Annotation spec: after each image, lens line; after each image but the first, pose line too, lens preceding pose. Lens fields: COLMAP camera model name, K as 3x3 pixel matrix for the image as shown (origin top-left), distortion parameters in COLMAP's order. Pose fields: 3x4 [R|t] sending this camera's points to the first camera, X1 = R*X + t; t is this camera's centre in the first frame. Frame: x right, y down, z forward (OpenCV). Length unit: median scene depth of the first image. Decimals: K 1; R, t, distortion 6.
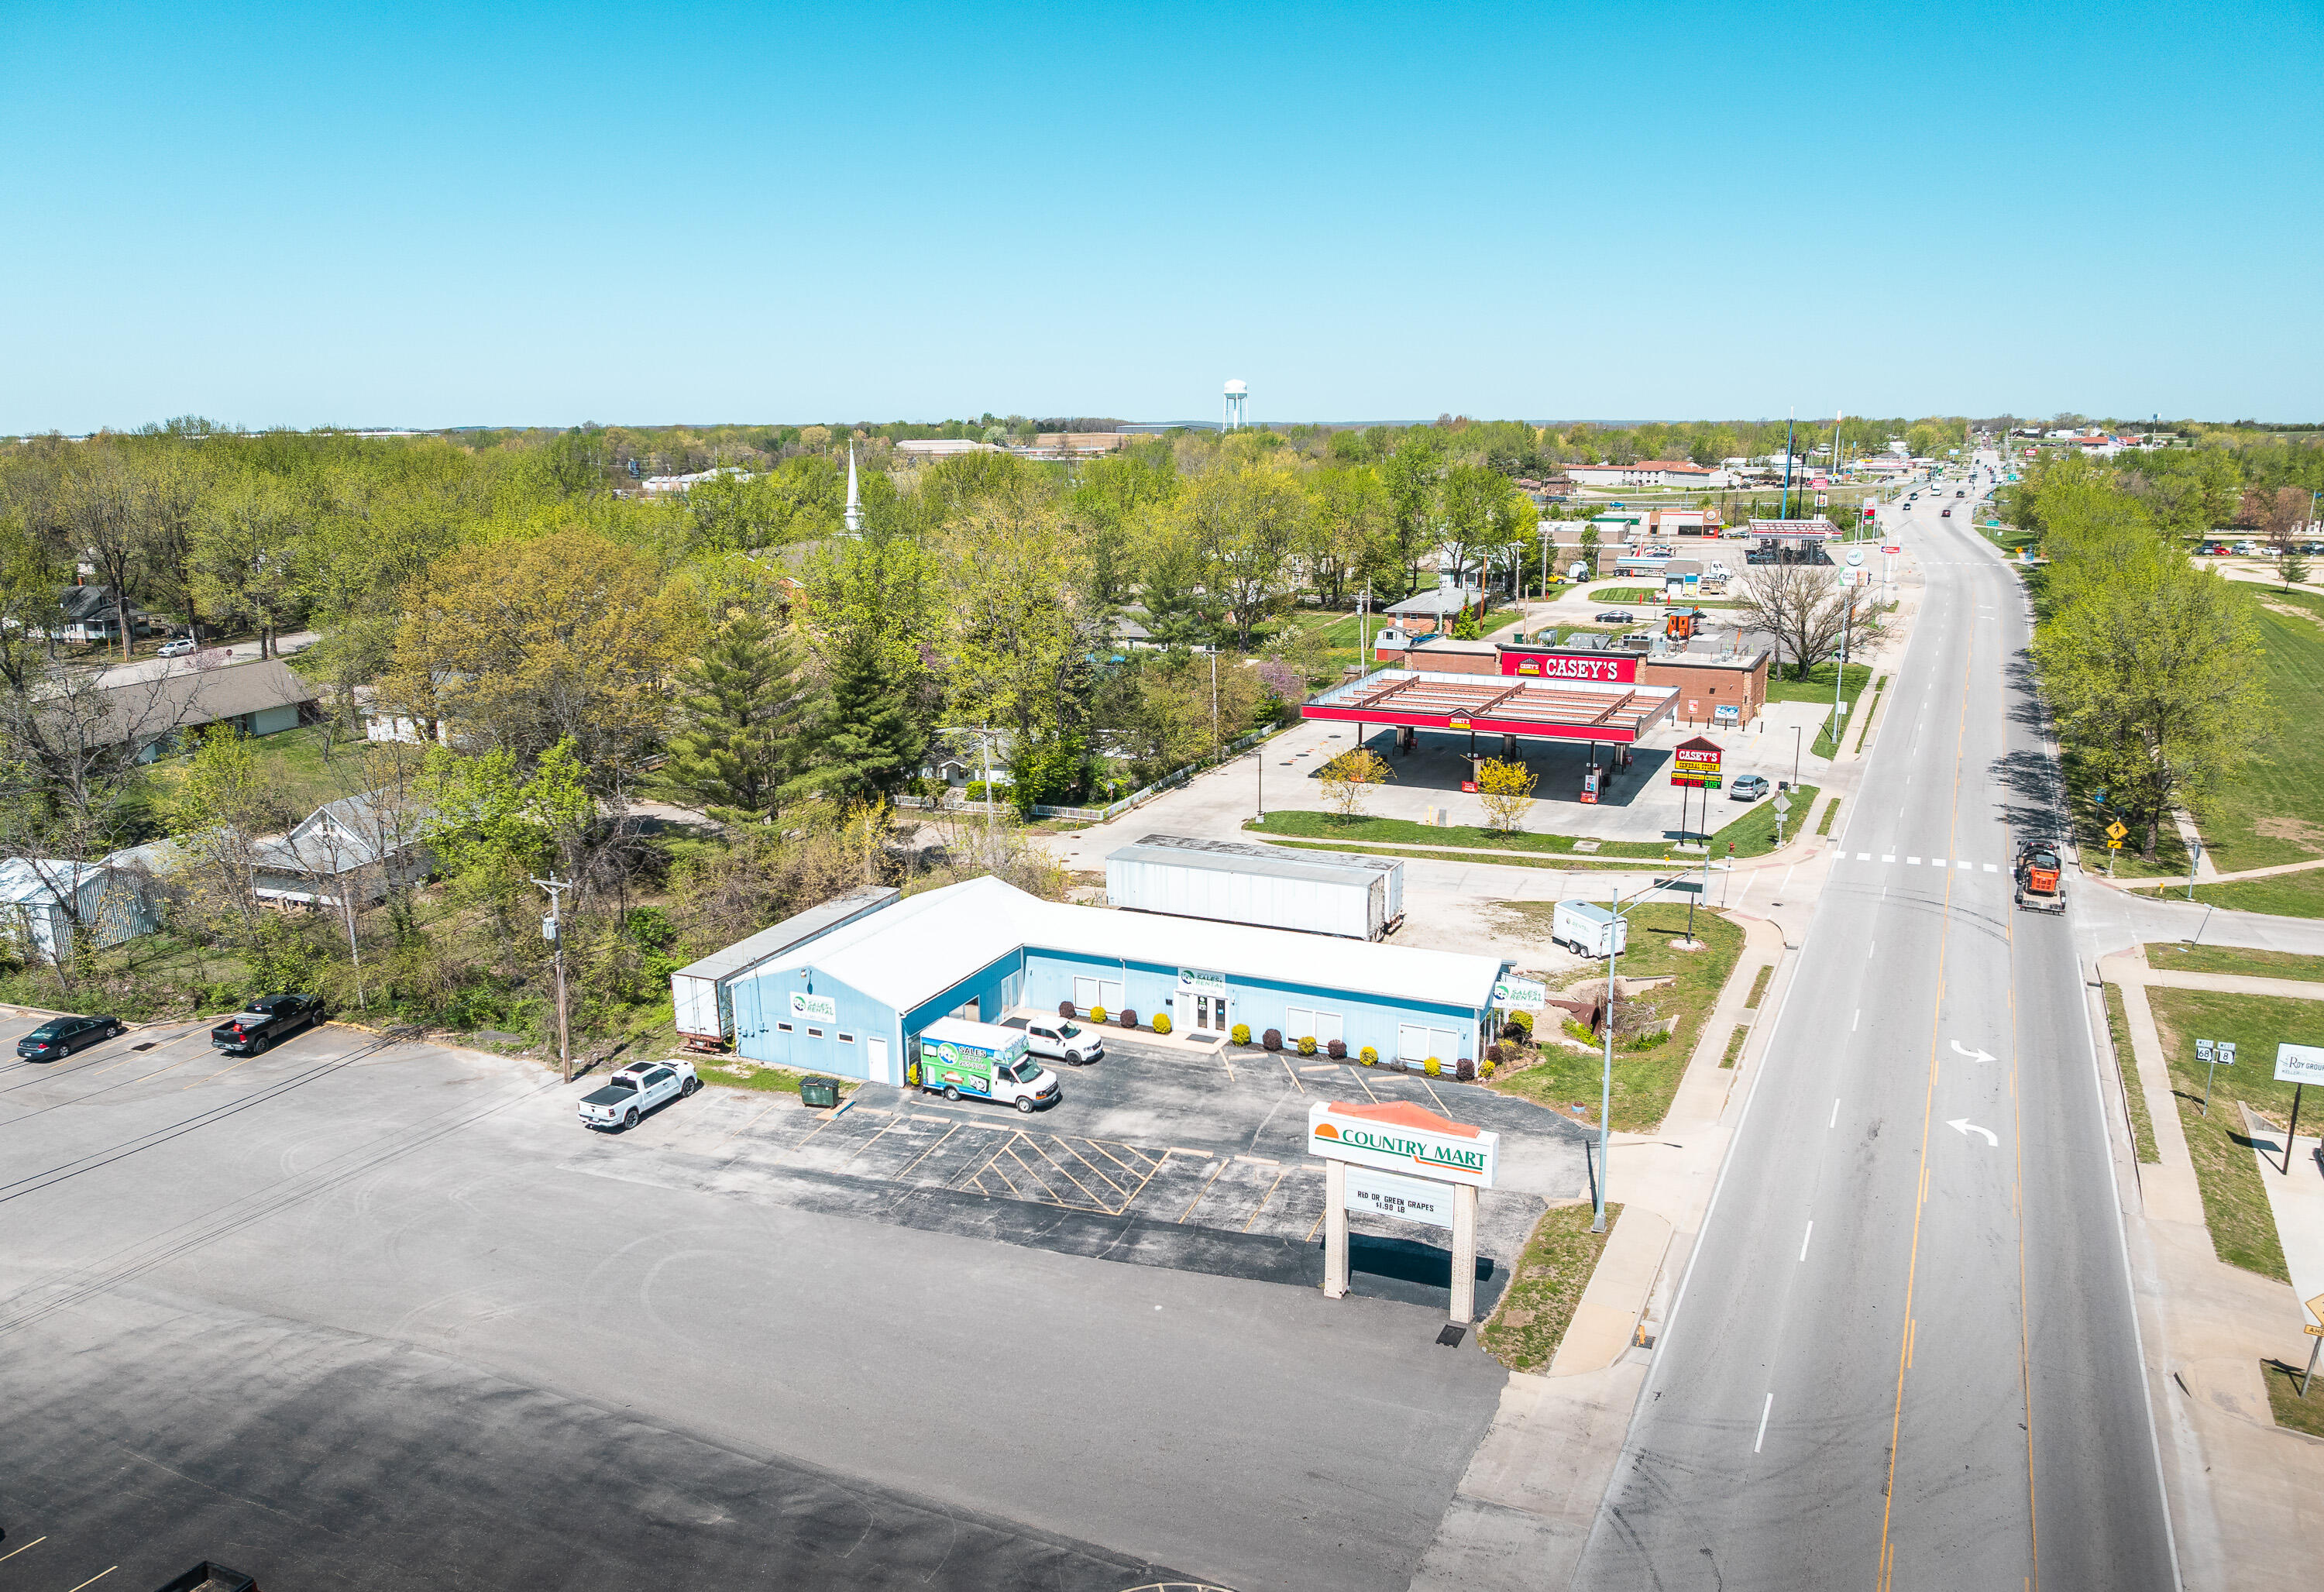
lens RADIAL K [[1663.7, 0, 1167.9], [0, 1663.7, 703.6], [0, 0, 1]] dist [-0.040186, -0.003528]
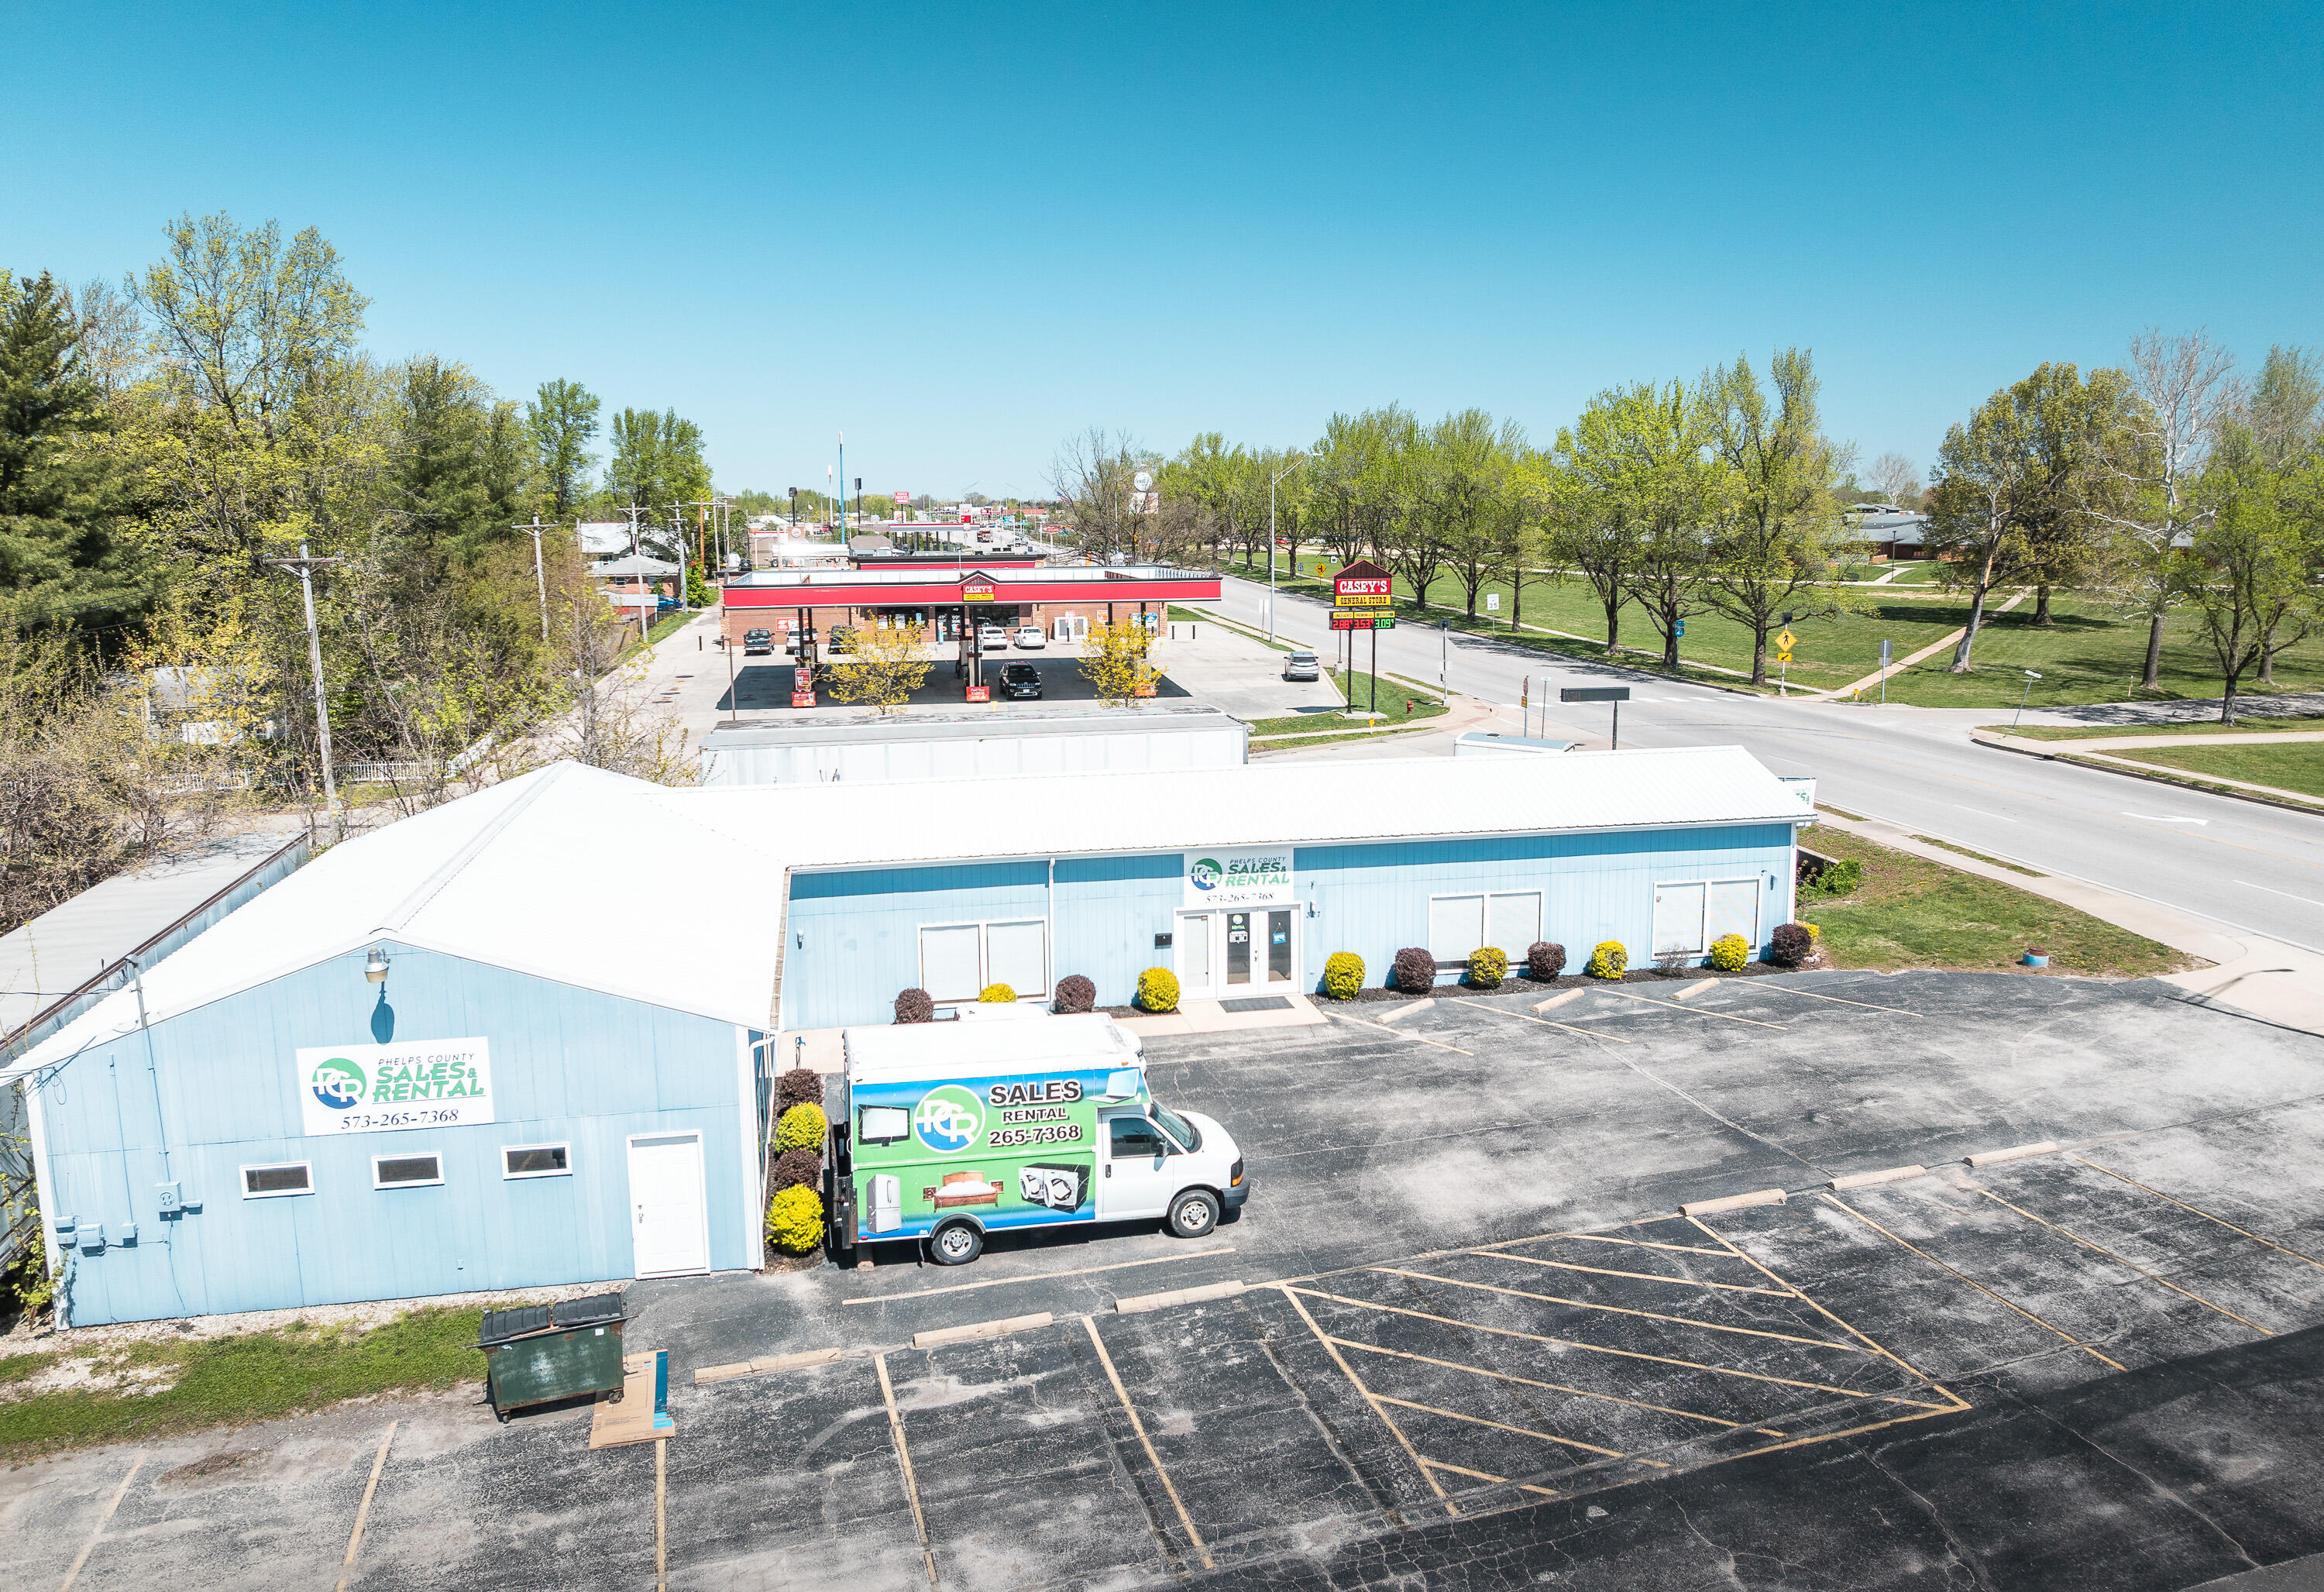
lens RADIAL K [[1663.7, 0, 1167.9], [0, 1663.7, 703.6], [0, 0, 1]] dist [-0.040186, -0.003528]
pose [[0.811699, -0.069412, 0.579937, -0.269710], [0.102957, 0.994369, -0.025087, 0.137771], [-0.574930, 0.080072, 0.814275, 0.680855]]
